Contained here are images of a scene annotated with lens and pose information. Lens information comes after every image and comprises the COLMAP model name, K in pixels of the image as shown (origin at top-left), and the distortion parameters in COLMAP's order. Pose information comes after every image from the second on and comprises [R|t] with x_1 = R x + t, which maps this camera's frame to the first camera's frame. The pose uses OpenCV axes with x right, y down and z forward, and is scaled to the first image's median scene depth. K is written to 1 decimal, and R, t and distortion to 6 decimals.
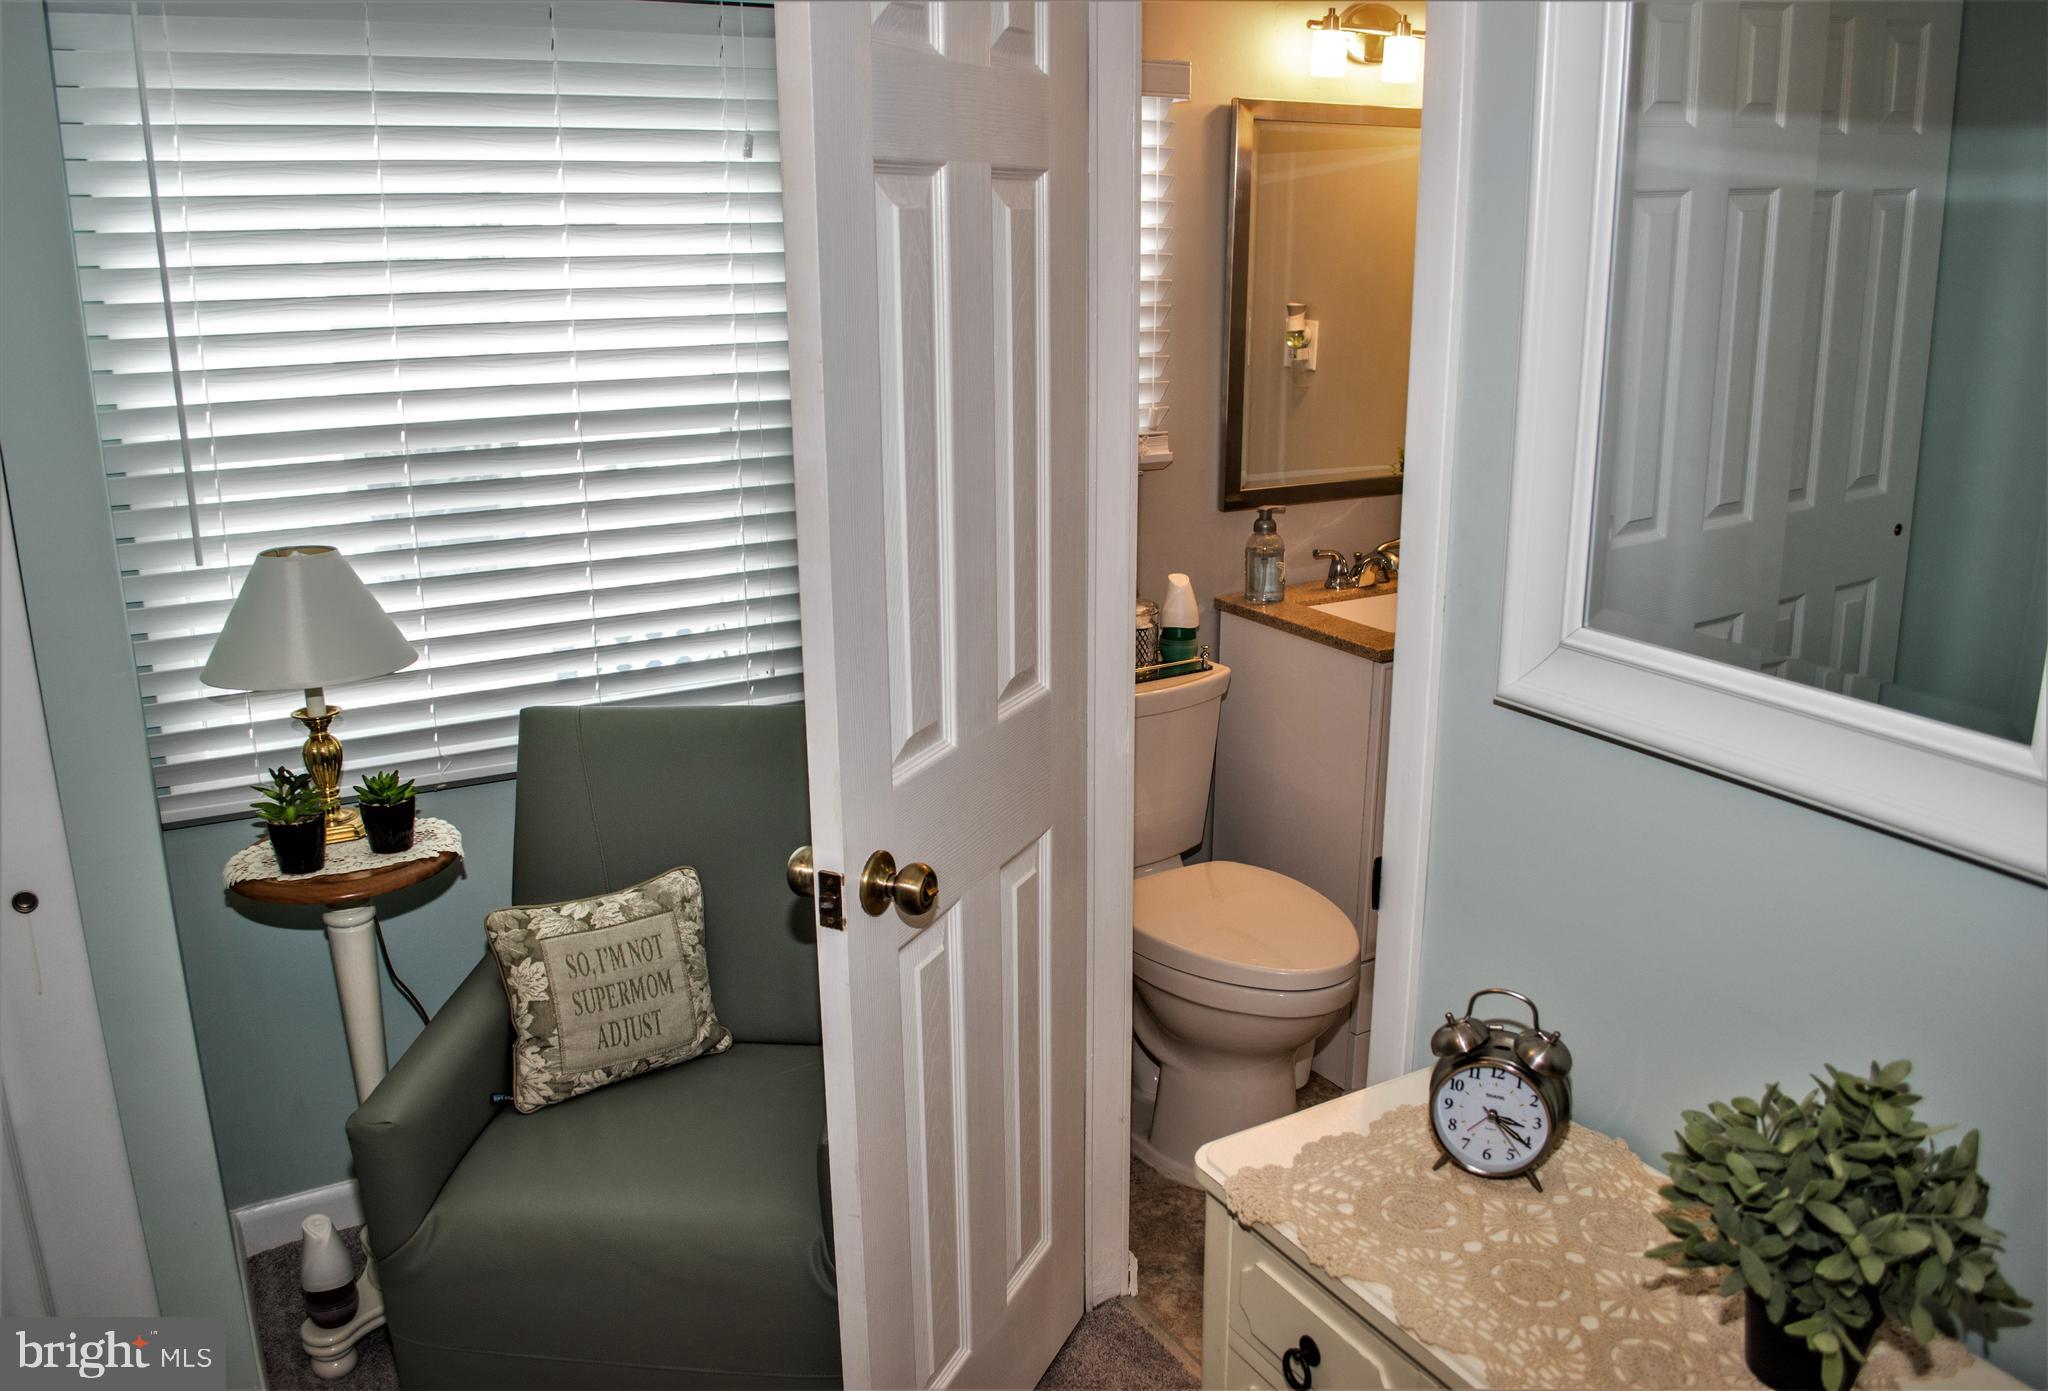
lens RADIAL K [[1656.8, 0, 1028.8], [0, 1656.8, 698.3], [0, 0, 1]] dist [-0.083283, 0.007804]
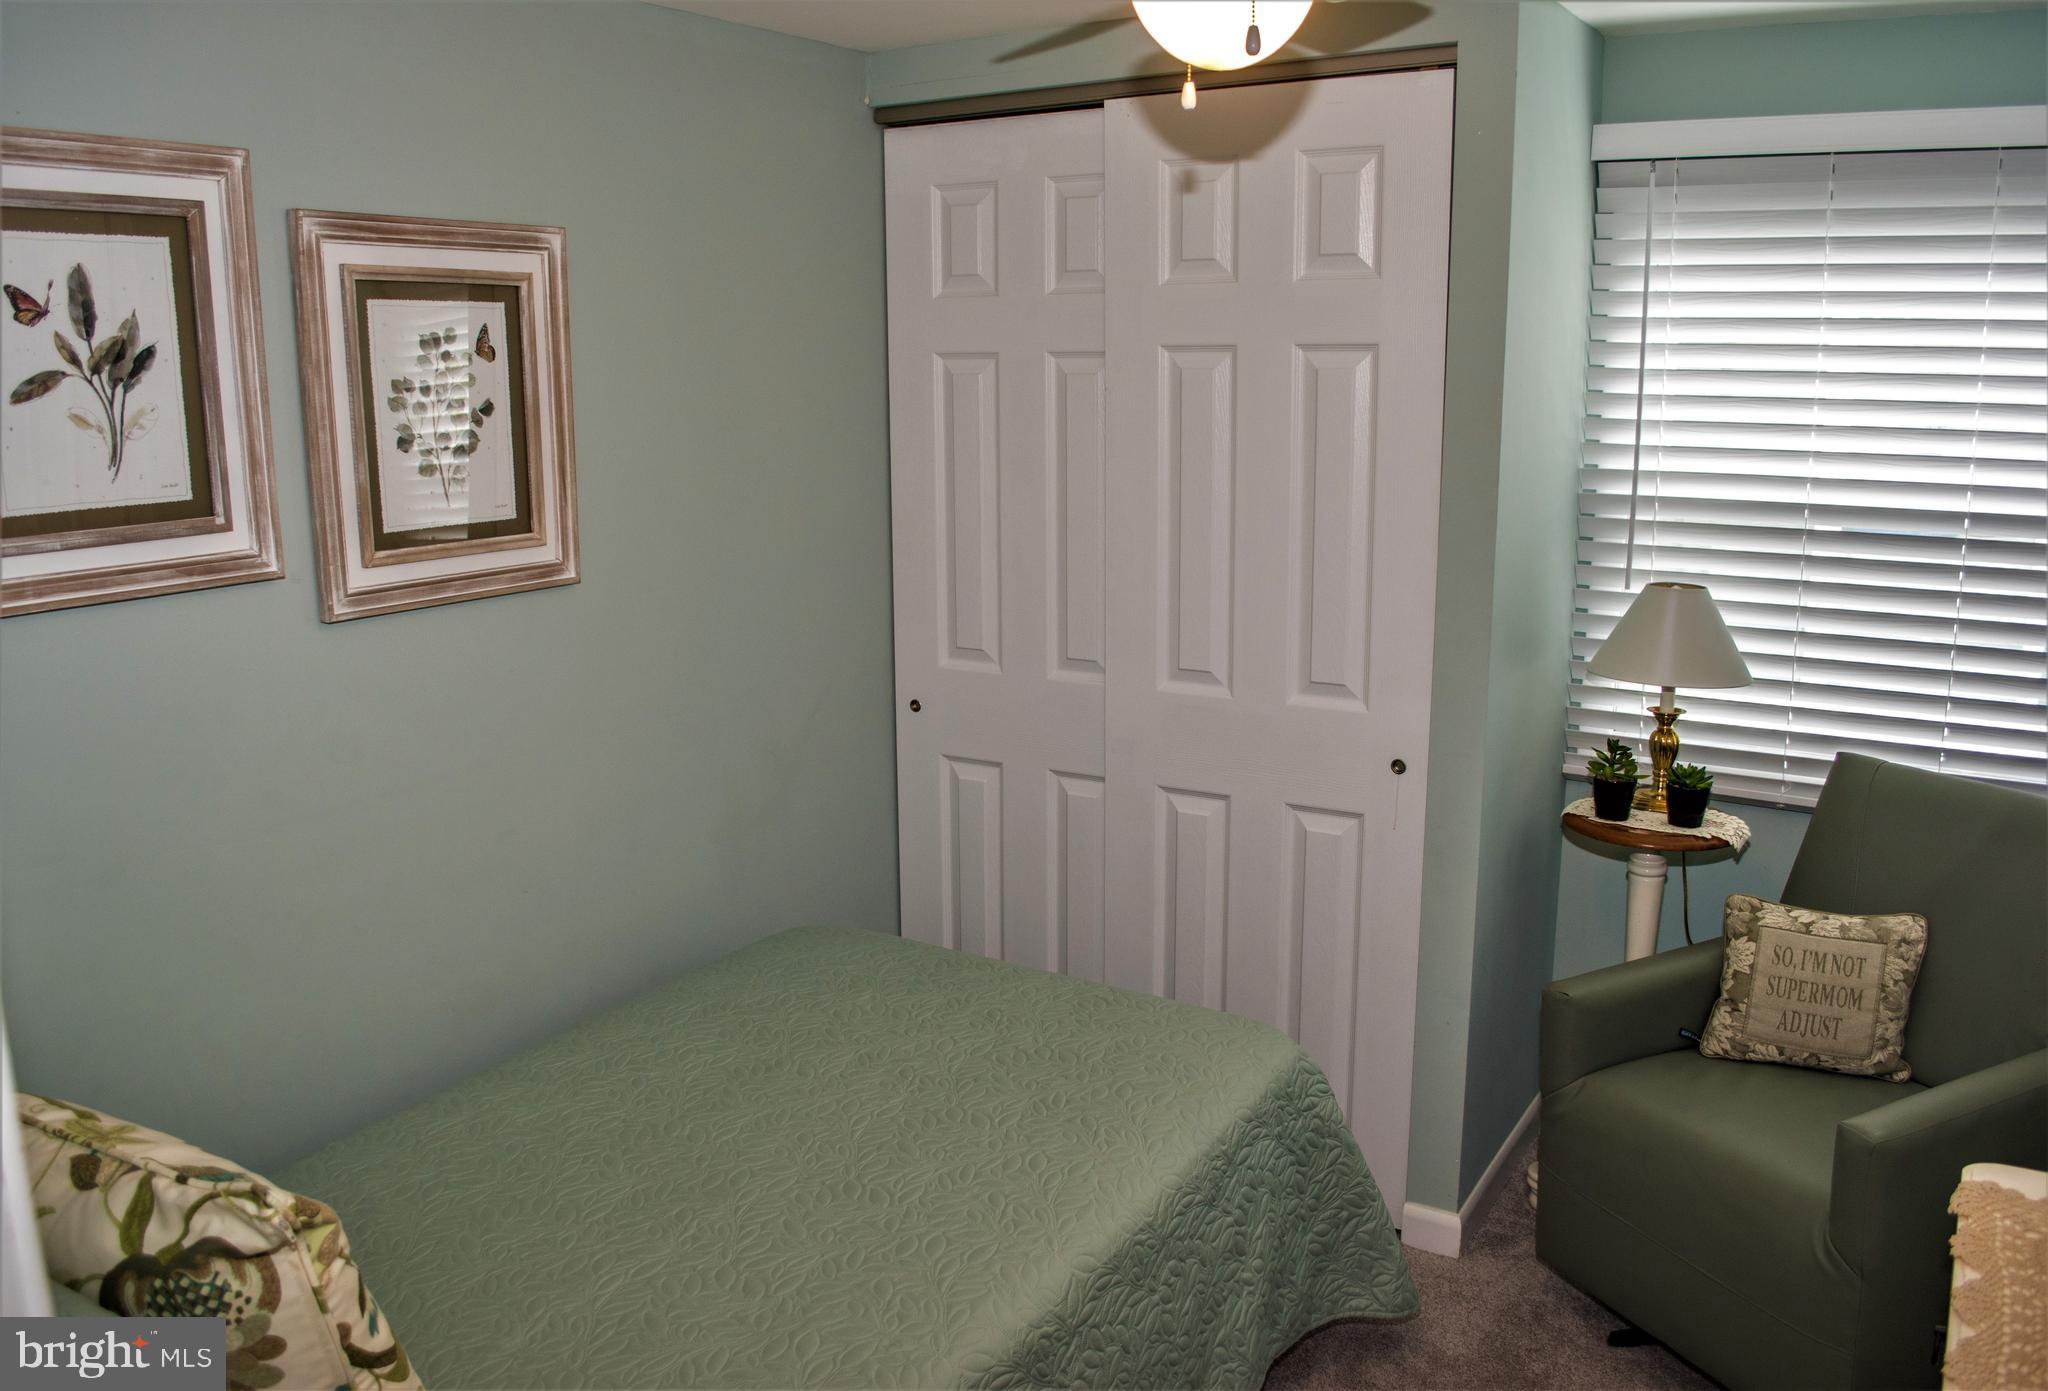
lens RADIAL K [[1656.8, 0, 1025.1], [0, 1656.8, 692.9], [0, 0, 1]] dist [-0.083283, 0.007804]
pose [[0.485193, 0.180557, -0.855562, 0.429295], [-0.237903, 0.968797, 0.069538, 0.025835], [0.841421, 0.169801, 0.513009, -0.100018]]
